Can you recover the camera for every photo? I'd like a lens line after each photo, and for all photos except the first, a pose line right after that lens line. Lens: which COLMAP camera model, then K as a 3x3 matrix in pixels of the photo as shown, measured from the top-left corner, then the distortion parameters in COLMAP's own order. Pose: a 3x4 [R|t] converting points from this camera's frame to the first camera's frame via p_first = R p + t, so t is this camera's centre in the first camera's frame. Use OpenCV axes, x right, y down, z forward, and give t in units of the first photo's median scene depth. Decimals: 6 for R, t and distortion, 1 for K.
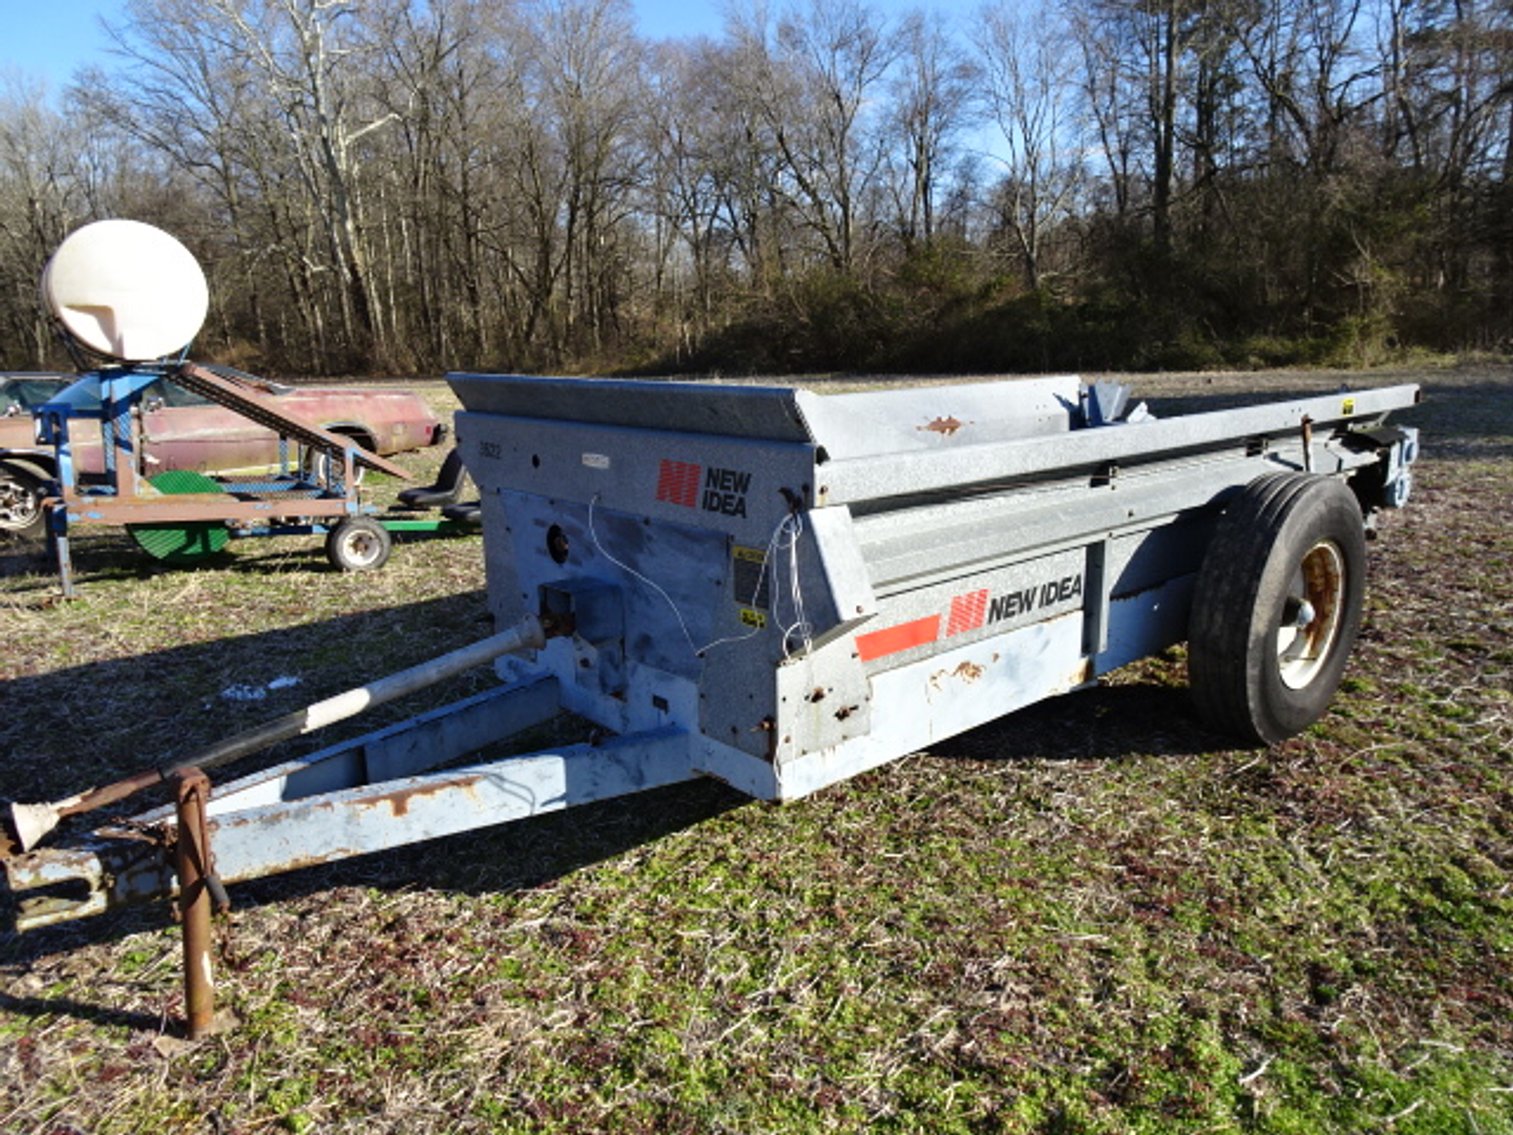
lens RADIAL K [[1053.0, 0, 759.5], [0, 1053.0, 566.7], [0, 0, 1]] dist [0.004778, -0.004061]
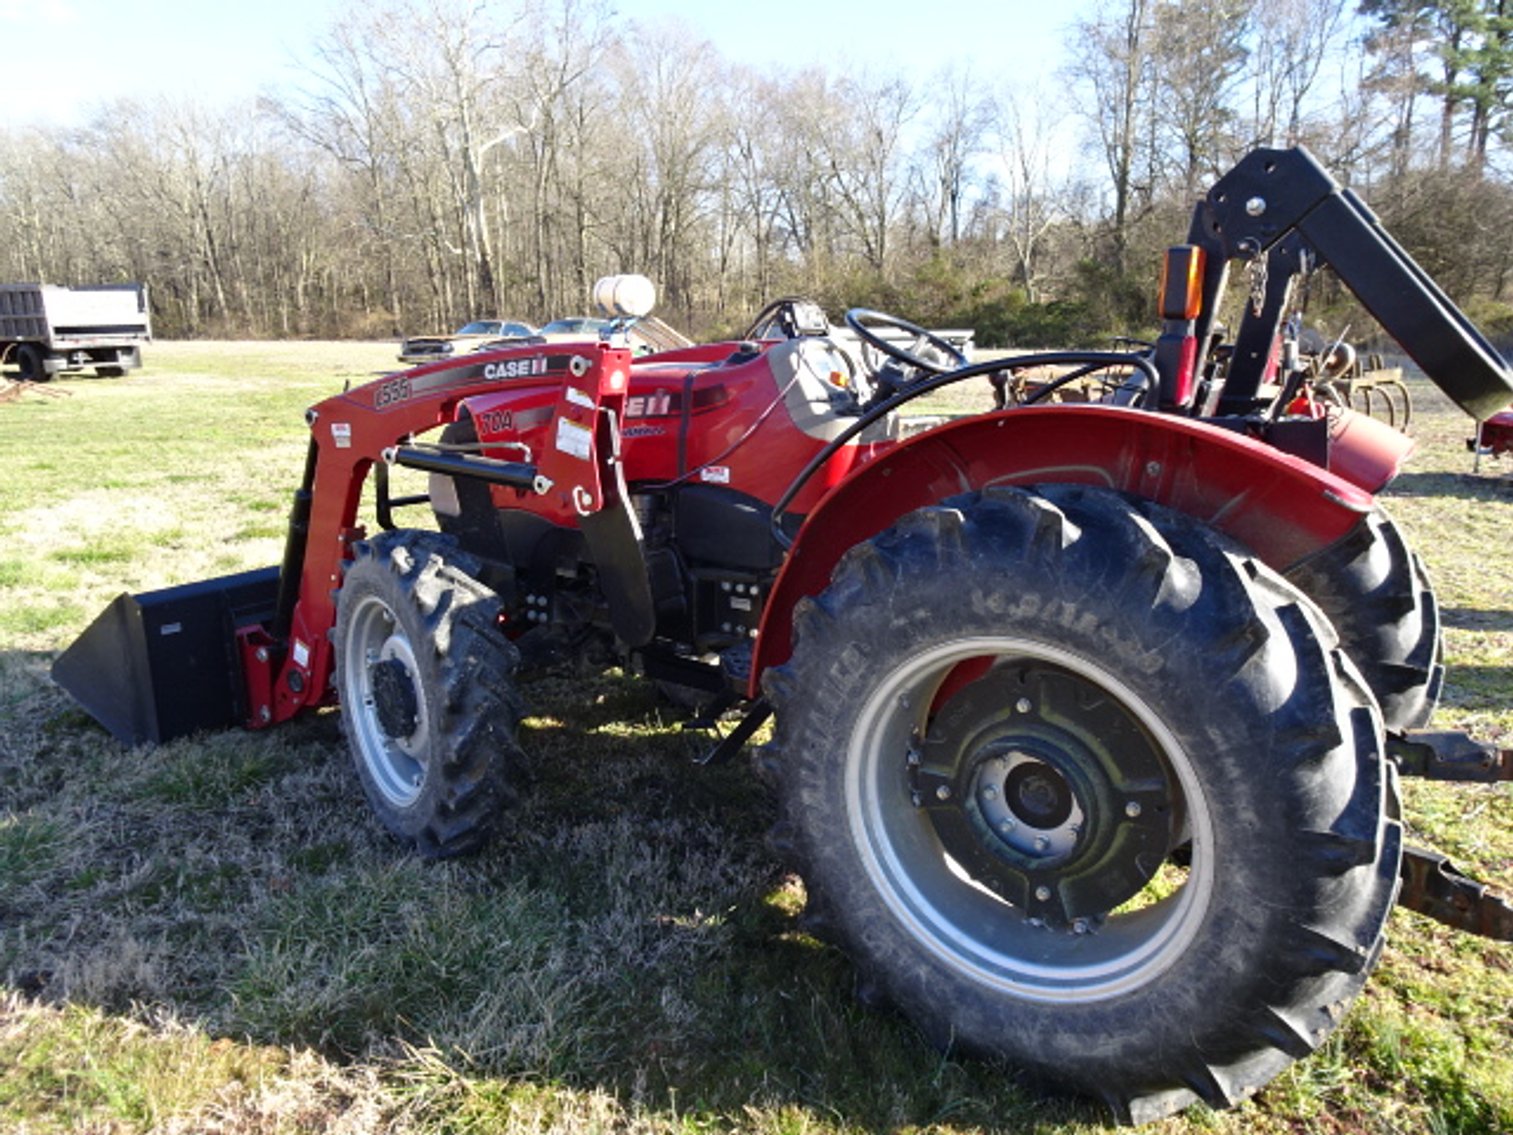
lens RADIAL K [[1053.0, 0, 755.7], [0, 1053.0, 563.6], [0, 0, 1]] dist [0.004778, -0.004061]
pose [[0.998304, 0.042601, -0.039671, -0.002582], [-0.042076, 0.999017, 0.013982, 0.053038], [0.040227, -0.012289, 0.999115, -0.235914]]
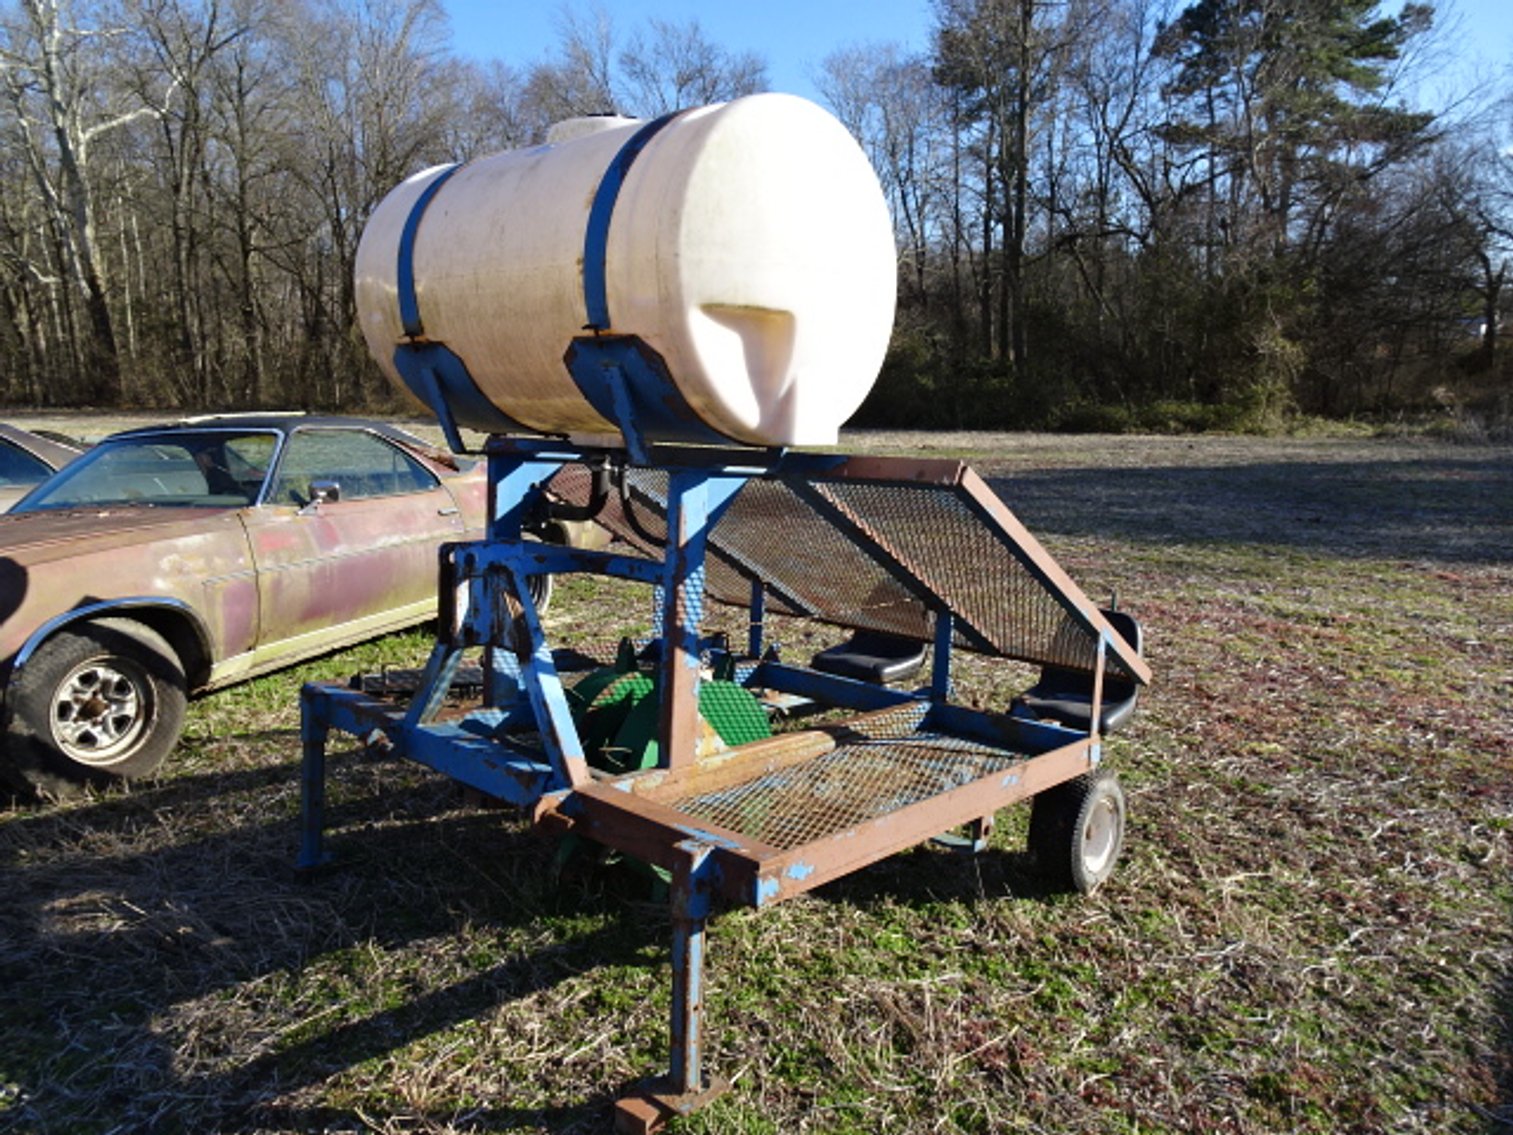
lens RADIAL K [[1053.0, 0, 751.9], [0, 1053.0, 564.5], [0, 0, 1]] dist [0.004778, -0.004061]
pose [[0.972963, -0.003880, 0.230930, -0.067812], [0.013591, 0.999088, -0.040476, -0.013069], [-0.230562, 0.042521, 0.972128, 0.059325]]
